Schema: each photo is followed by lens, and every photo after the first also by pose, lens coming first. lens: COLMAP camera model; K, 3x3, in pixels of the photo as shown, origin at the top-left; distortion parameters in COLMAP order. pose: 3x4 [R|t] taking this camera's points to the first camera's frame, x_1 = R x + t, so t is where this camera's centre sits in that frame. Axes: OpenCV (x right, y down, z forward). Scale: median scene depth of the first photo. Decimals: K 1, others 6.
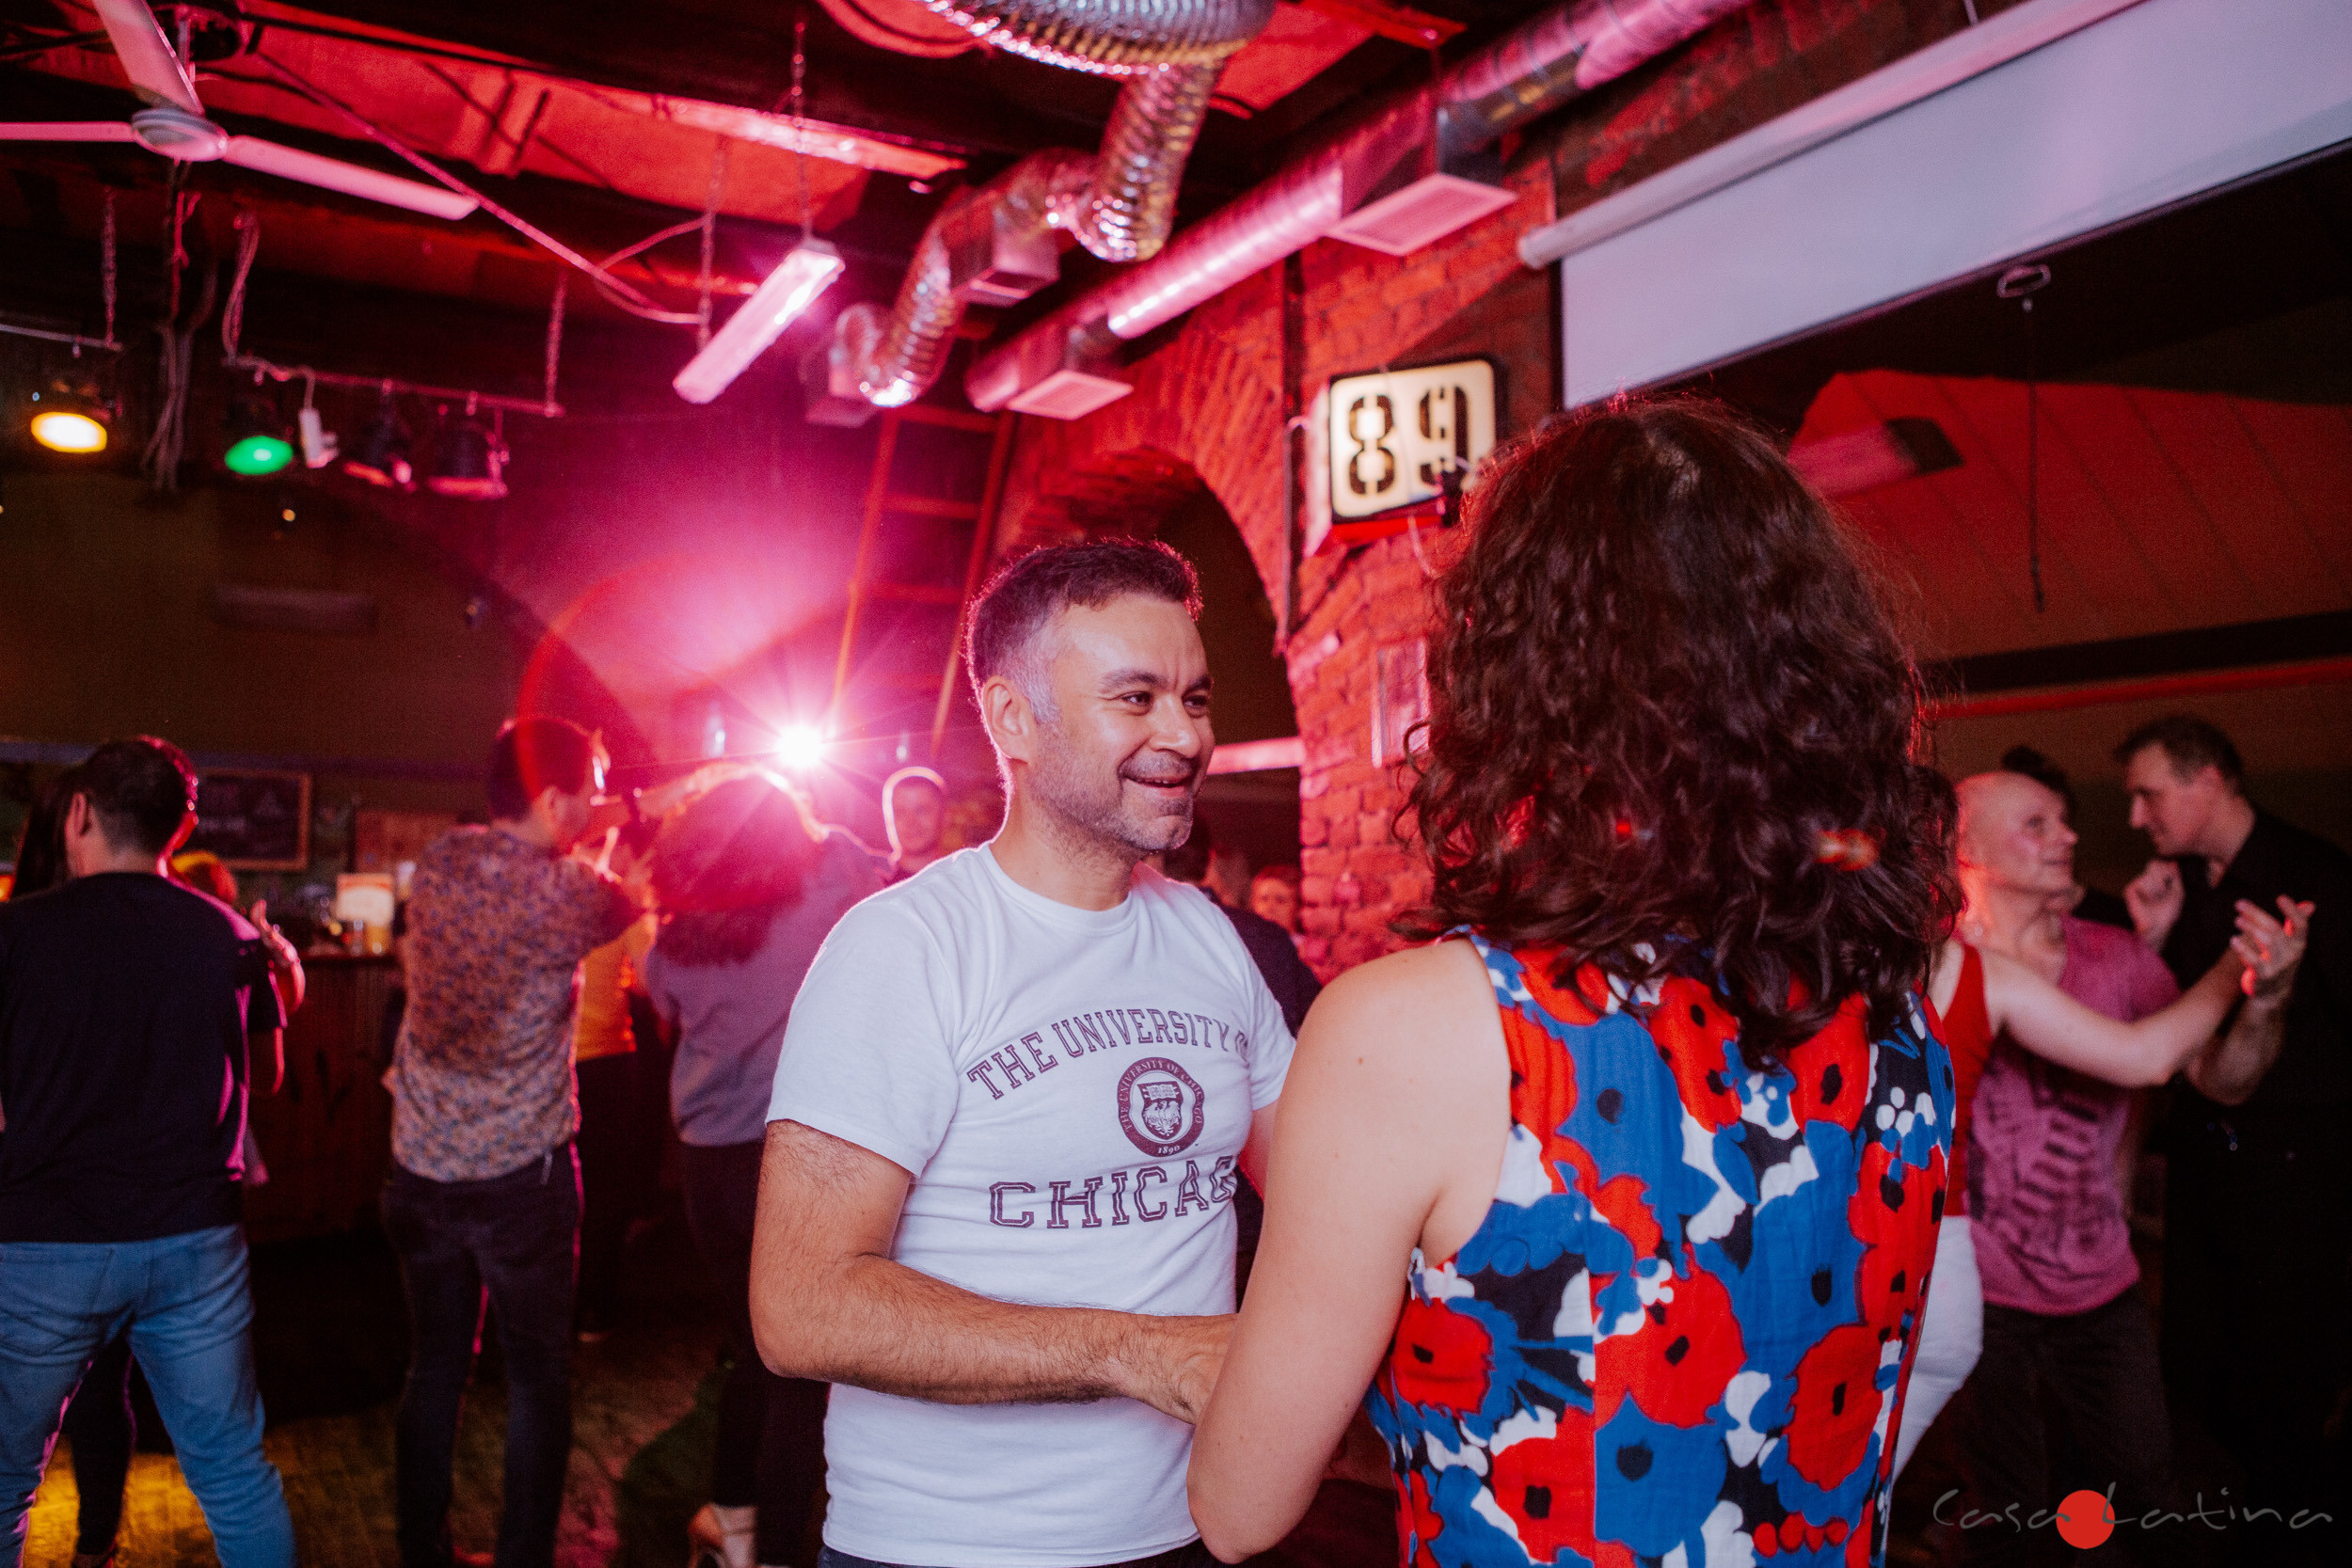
lens RADIAL K [[1793.9, 0, 1176.4], [0, 1793.9, 779.3], [0, 0, 1]] dist [-0.067563, 0.031626]
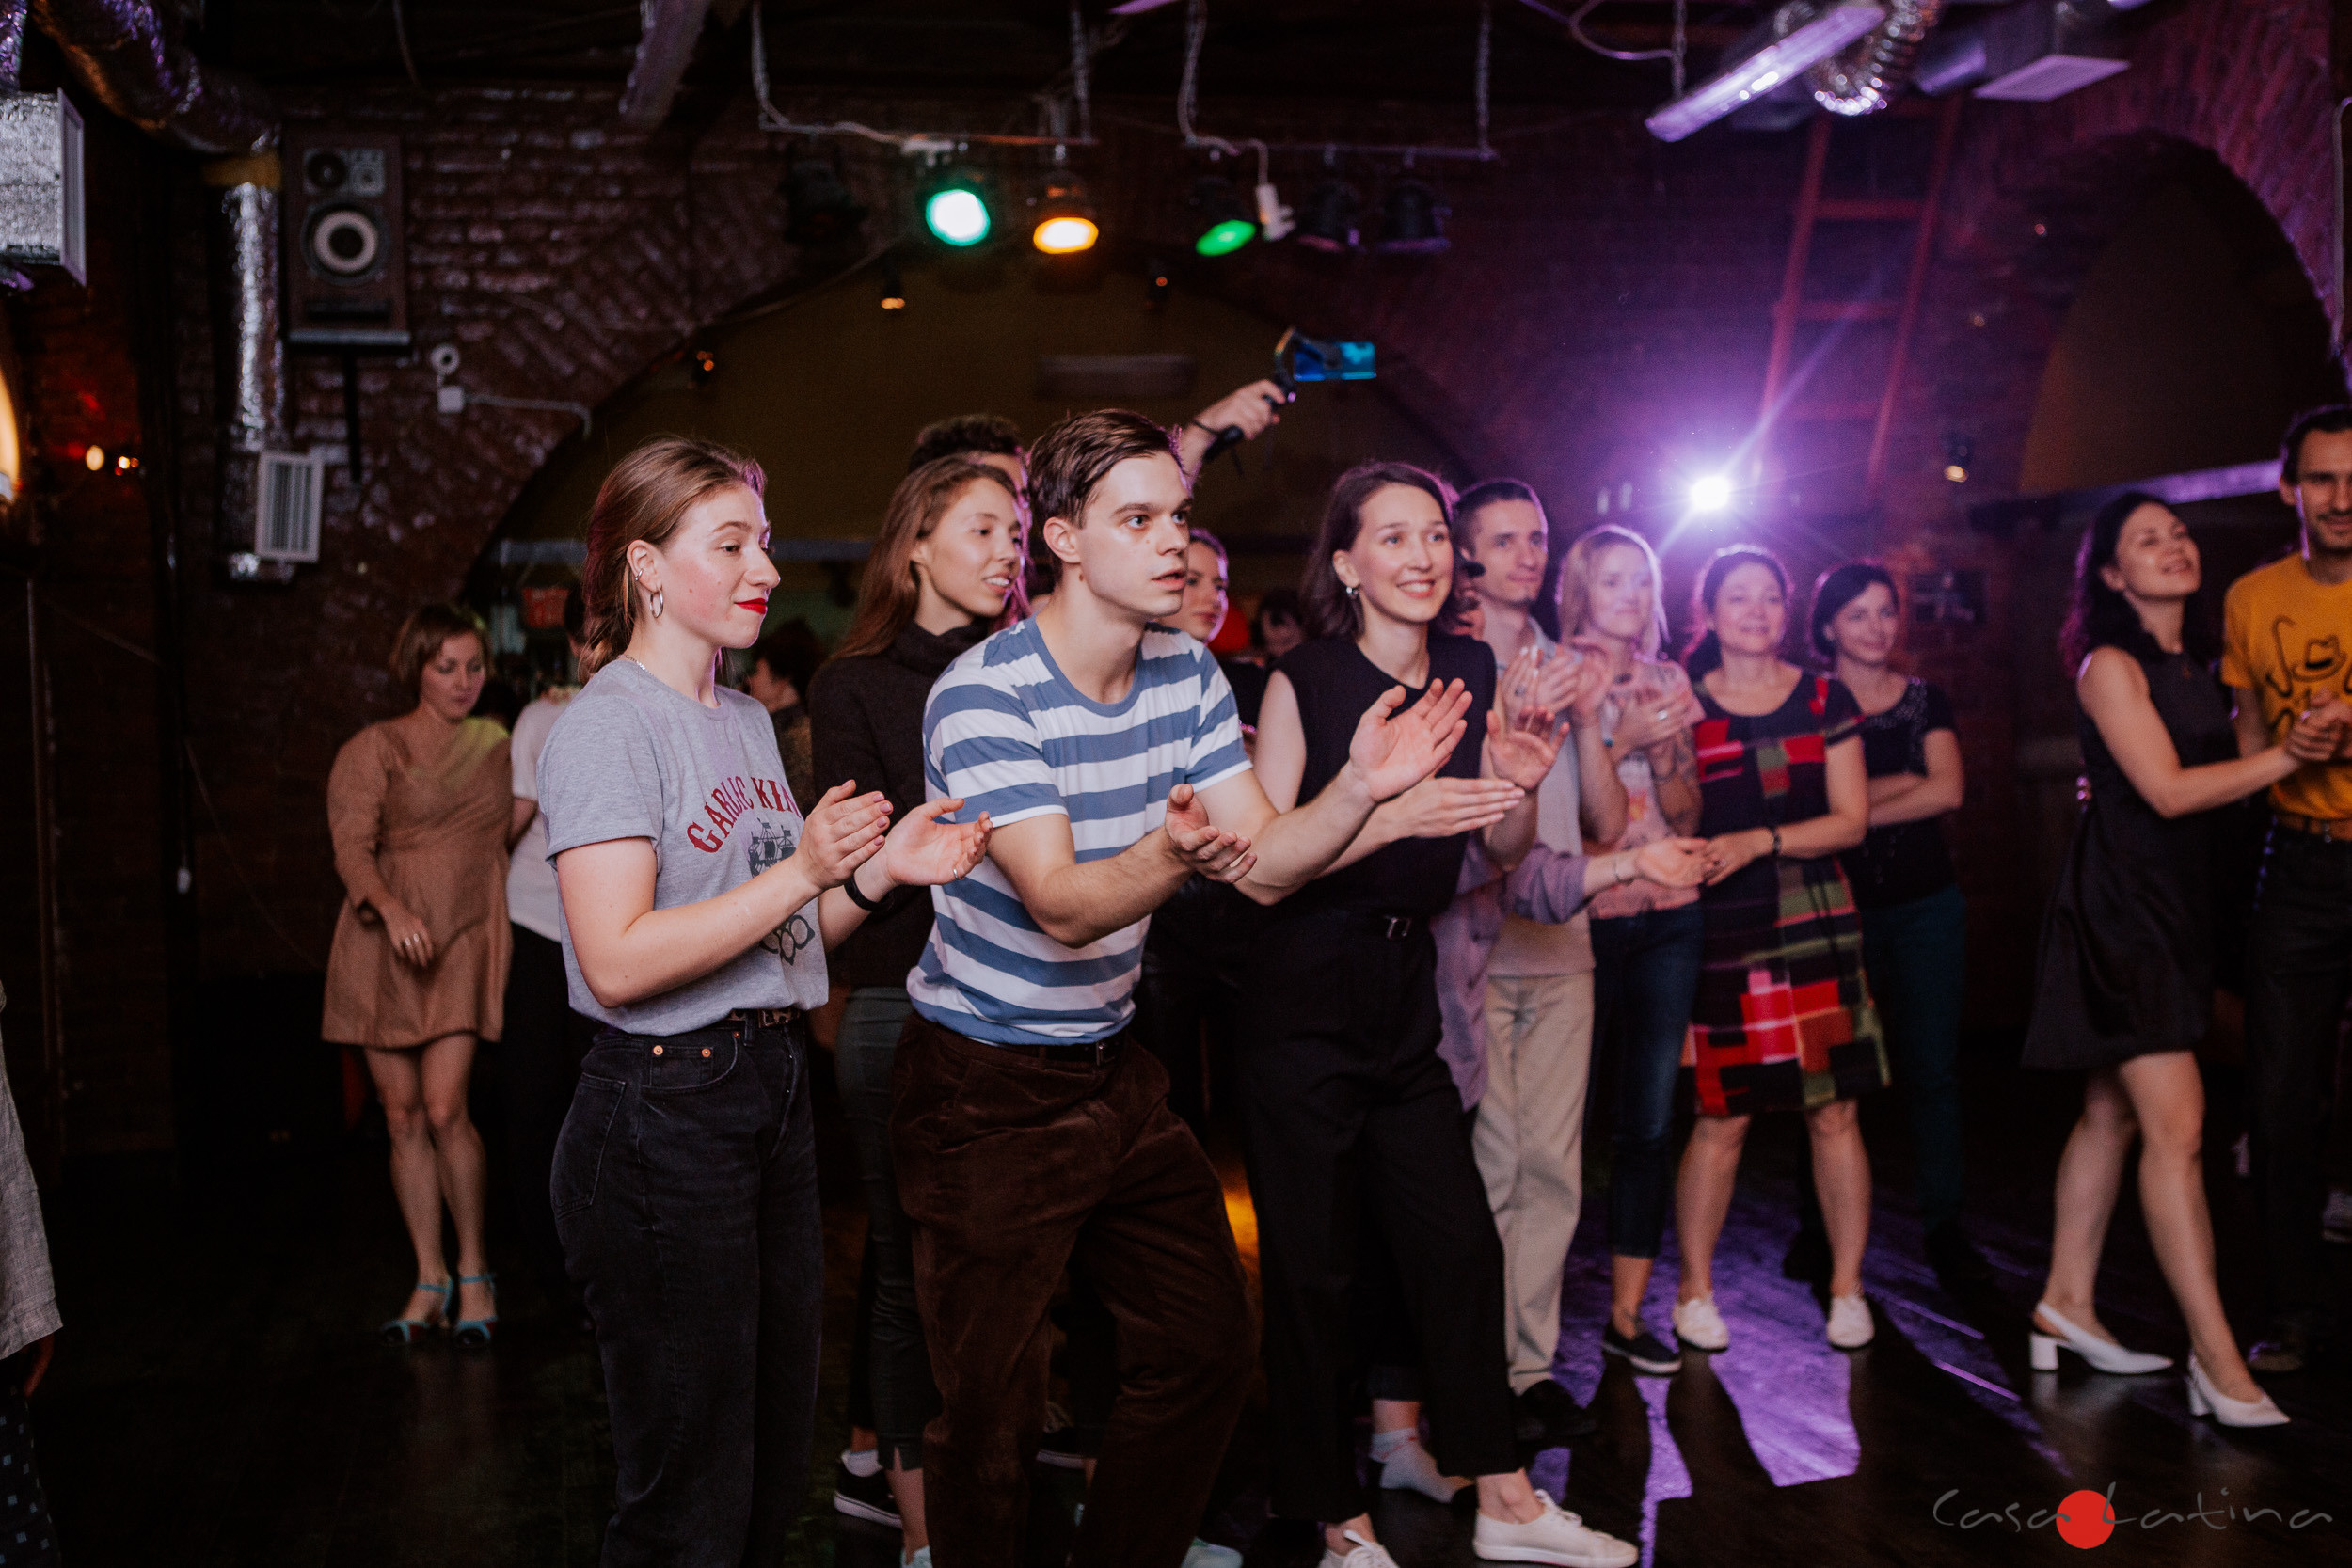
lens RADIAL K [[2561.8, 0, 1208.8], [0, 2561.8, 788.5], [0, 0, 1]] dist [-0.026848, 0.000000]
pose [[0.956651, -0.030683, -0.289616, -0.122309], [0.060603, 0.993640, 0.094910, -0.011684], [0.284862, -0.108347, 0.952426, -0.421605]]
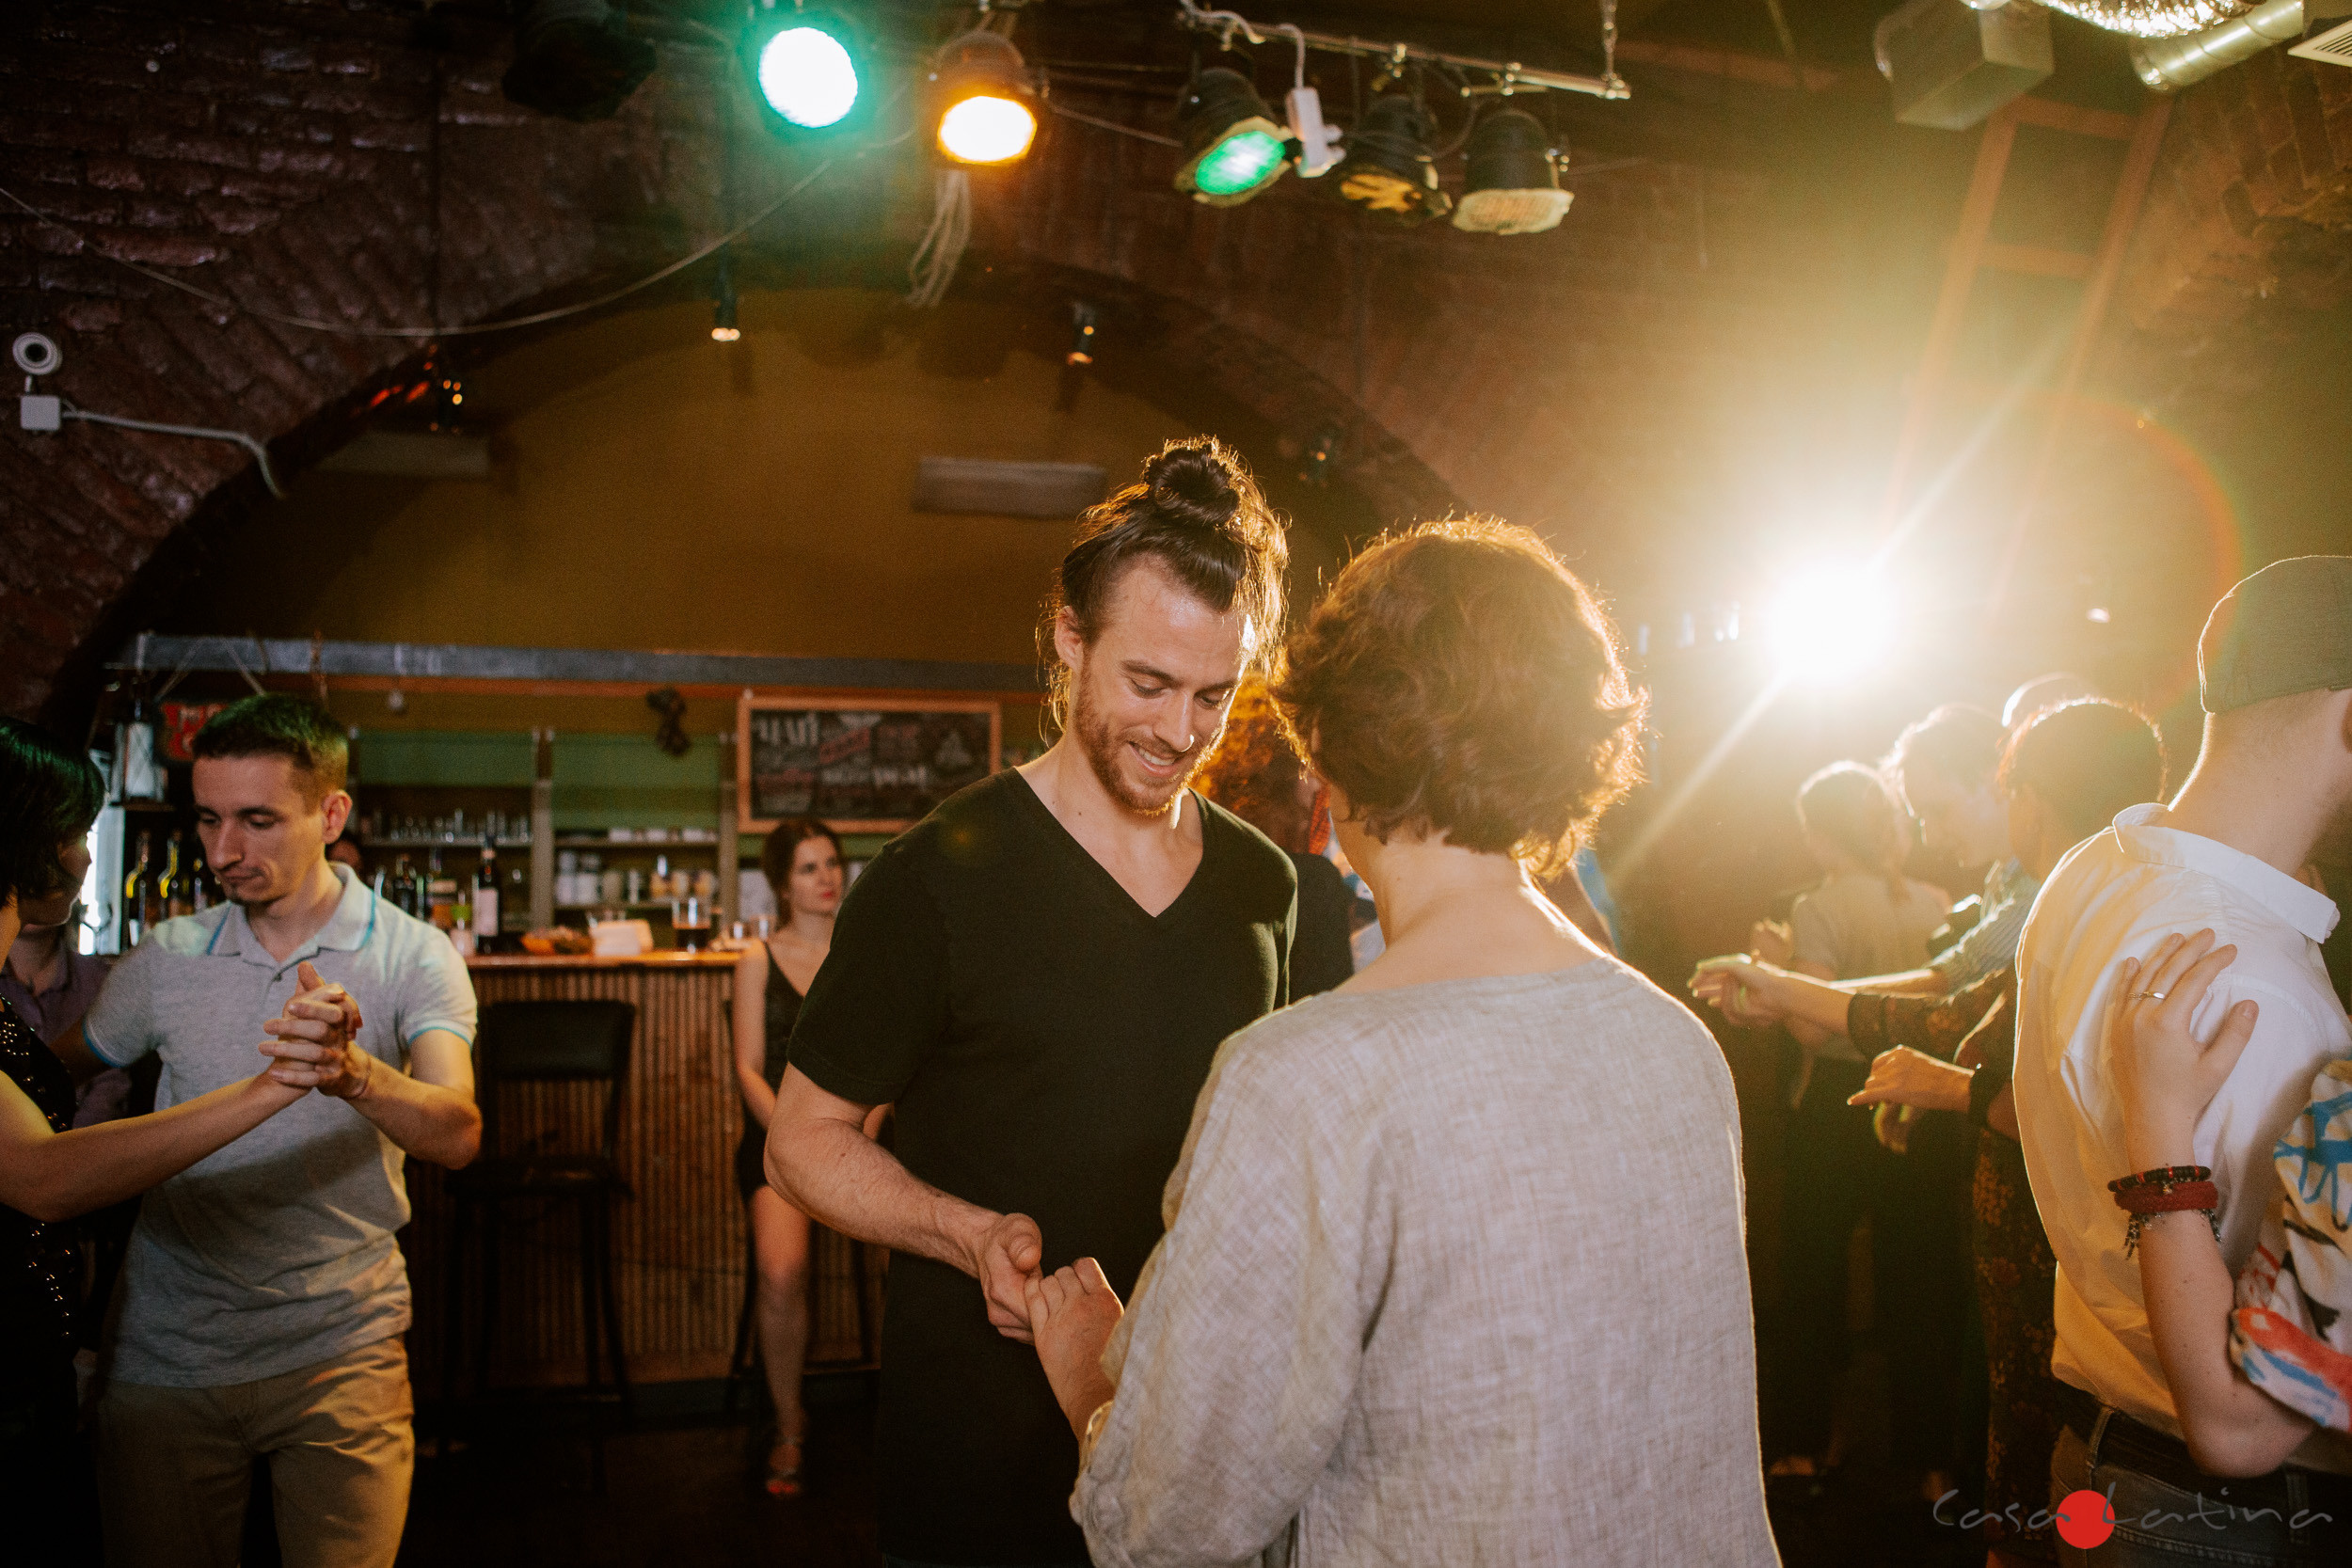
lens RADIAL K [[1847.7, 0, 1192.8], [0, 1847.7, 782.0], [0, 0, 1]] dist [-0.069828, 0.061200]
pose [[0.981354, -0.027750, -0.190195, -0.428161], [0.033064, 0.999145, 0.024819, 0.021497], [0.189344, -0.030644, 0.981433, 0.356649]]
